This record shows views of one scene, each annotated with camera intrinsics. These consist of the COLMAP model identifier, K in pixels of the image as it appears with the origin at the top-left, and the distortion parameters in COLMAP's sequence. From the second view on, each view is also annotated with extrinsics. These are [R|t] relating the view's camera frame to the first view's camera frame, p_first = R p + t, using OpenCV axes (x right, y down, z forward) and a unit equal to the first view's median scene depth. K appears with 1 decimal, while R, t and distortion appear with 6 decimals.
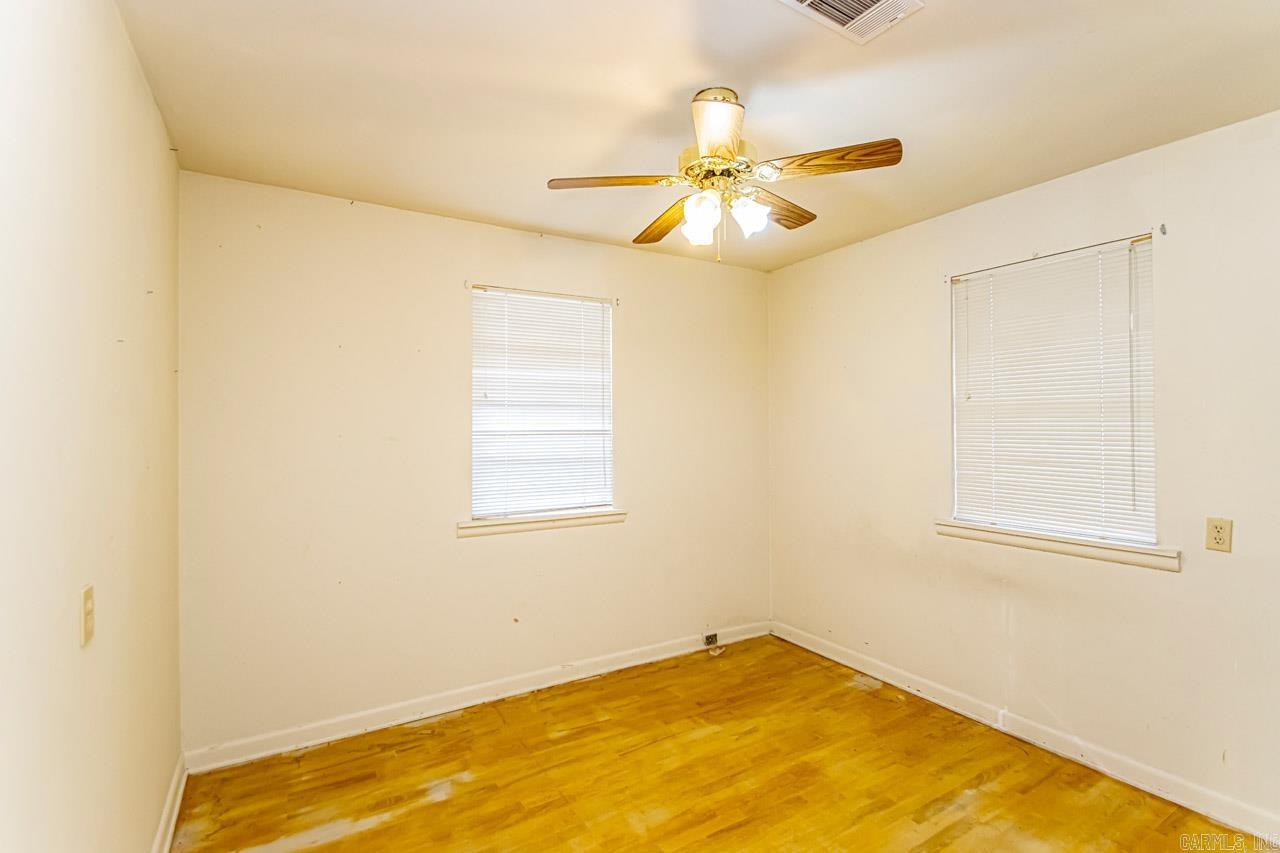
lens RADIAL K [[595.5, 0, 654.3], [0, 595.5, 427.2], [0, 0, 1]] dist [0.019458, -0.020695]
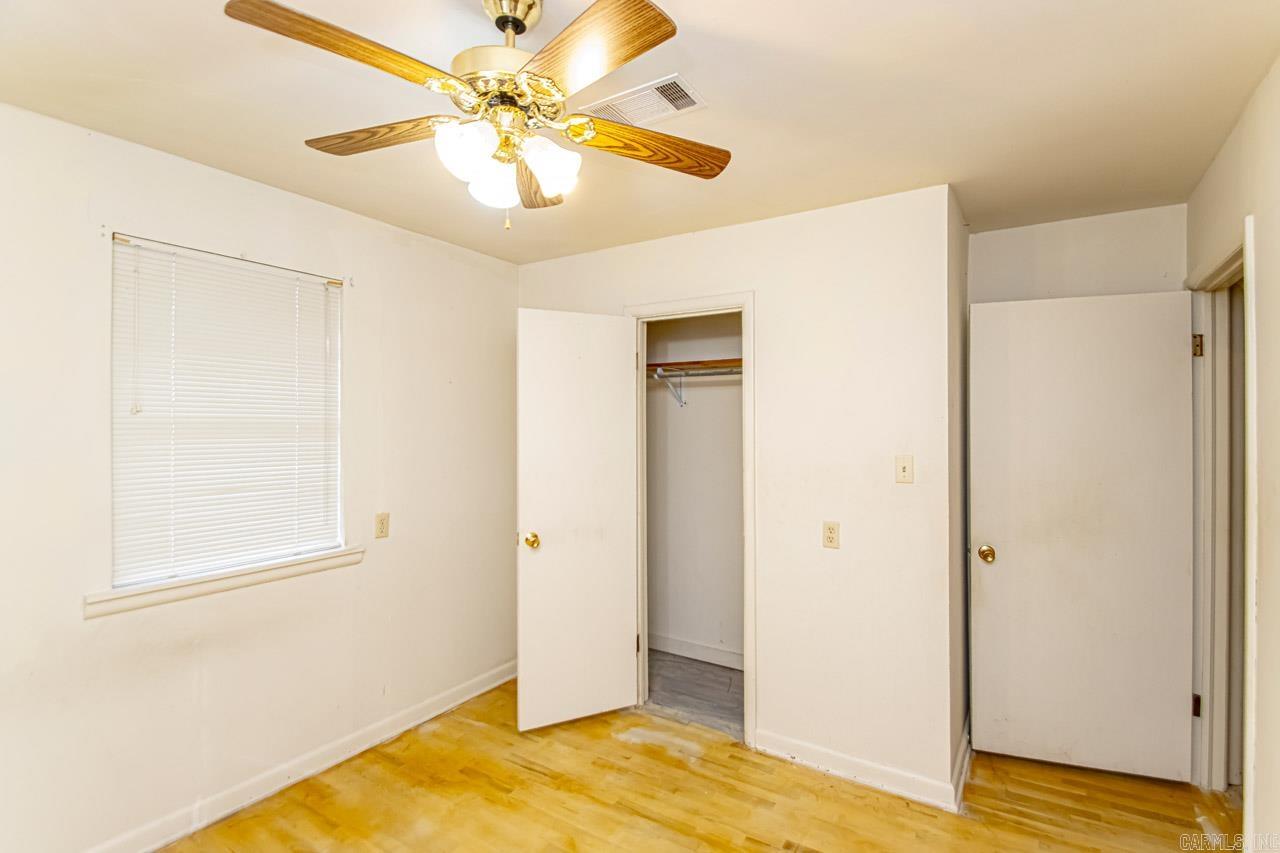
lens RADIAL K [[595.5, 0, 654.3], [0, 595.5, 427.2], [0, 0, 1]] dist [0.019458, -0.020695]
pose [[-0.429094, 0.003173, 0.903255, -0.457799], [0.006233, 0.999980, -0.000551, -0.030589], [-0.903239, 0.005394, -0.429105, 0.896462]]
